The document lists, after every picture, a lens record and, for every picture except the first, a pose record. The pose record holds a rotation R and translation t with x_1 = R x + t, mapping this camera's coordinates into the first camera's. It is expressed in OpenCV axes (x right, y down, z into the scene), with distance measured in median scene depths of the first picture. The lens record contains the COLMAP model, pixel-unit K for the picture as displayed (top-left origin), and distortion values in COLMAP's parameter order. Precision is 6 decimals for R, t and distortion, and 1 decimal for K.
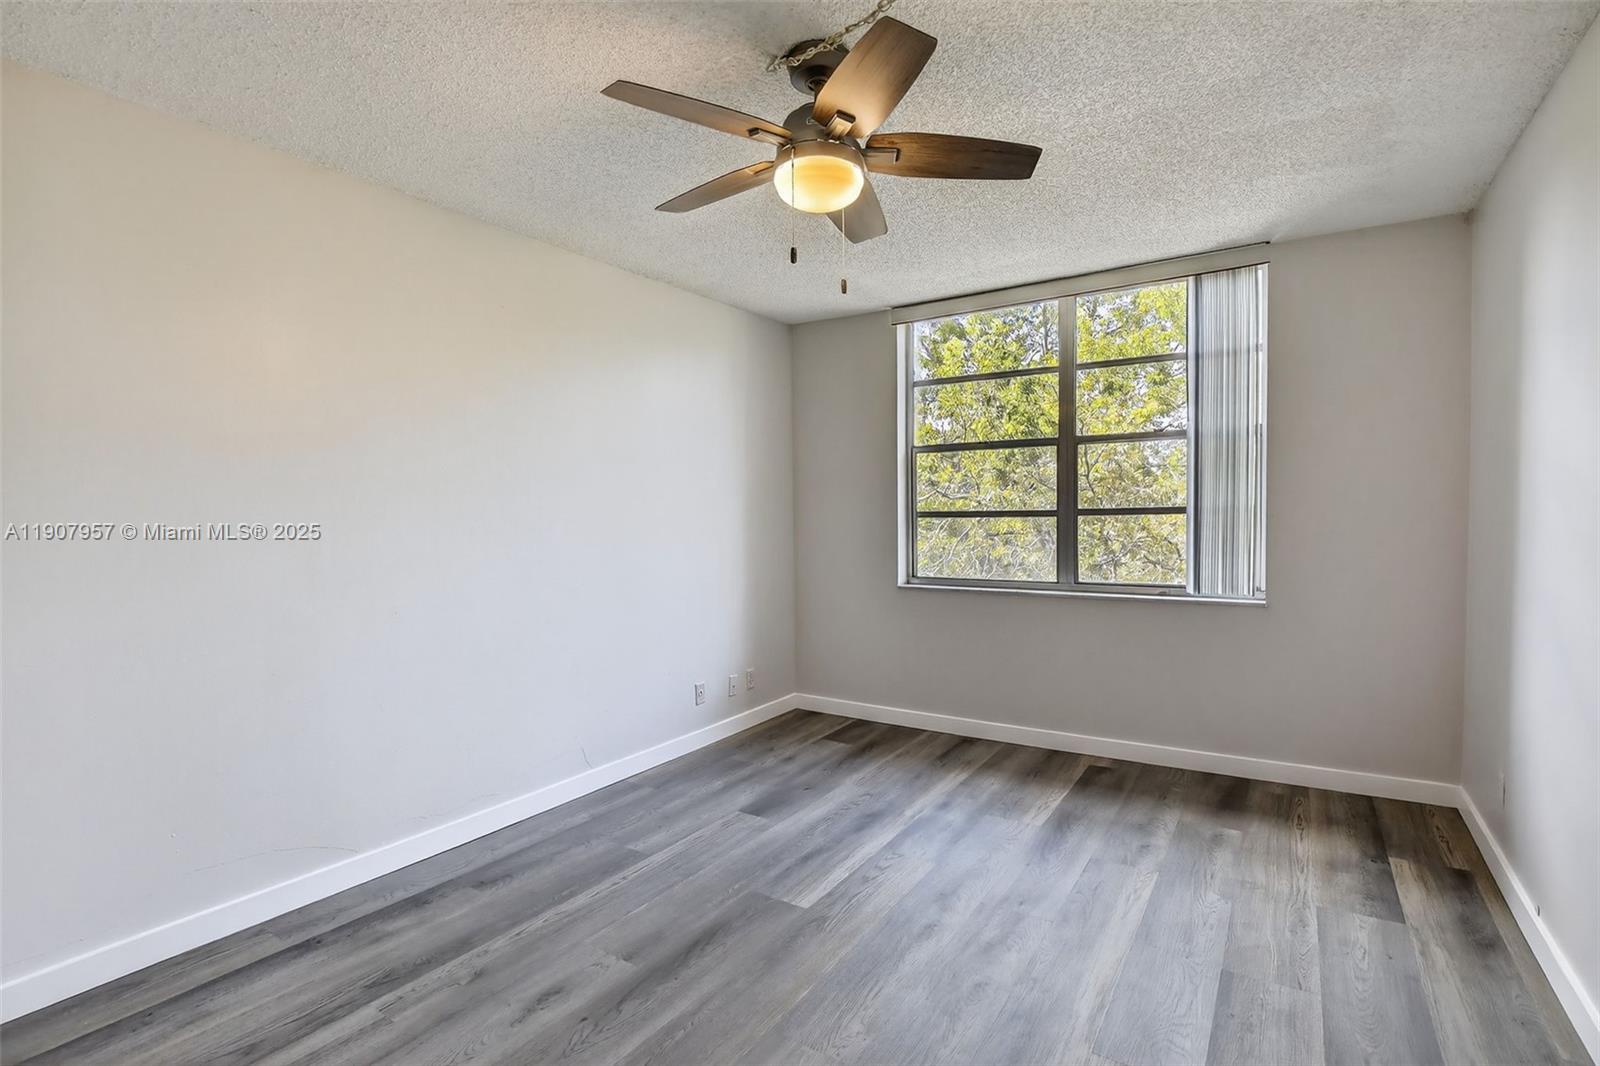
lens RADIAL K [[732.0, 0, 818.0], [0, 732.0, 538.3], [0, 0, 1]] dist [-0.041037, 0.010019]
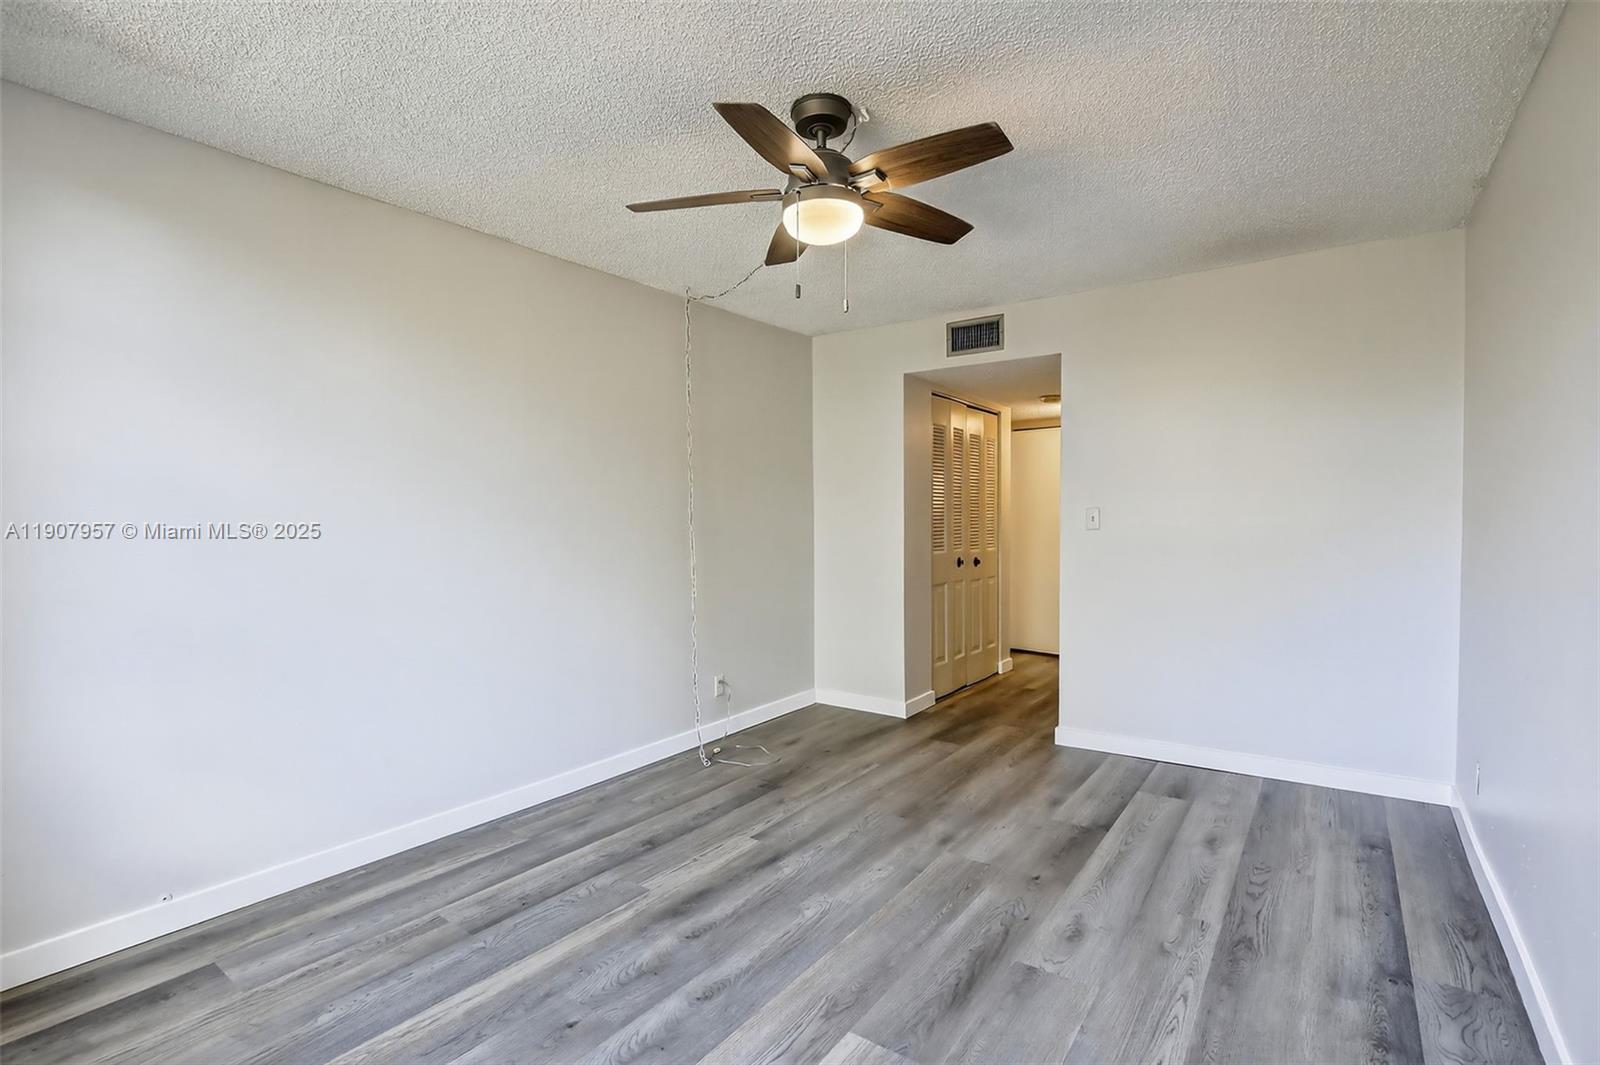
lens RADIAL K [[732.0, 0, 818.0], [0, 732.0, 537.8], [0, 0, 1]] dist [-0.041037, 0.010019]
pose [[-0.998635, 0.019295, 0.048534, -0.032871], [0.022273, 0.997852, 0.061600, -0.062613], [-0.047242, 0.062597, -0.996920, 1.914361]]
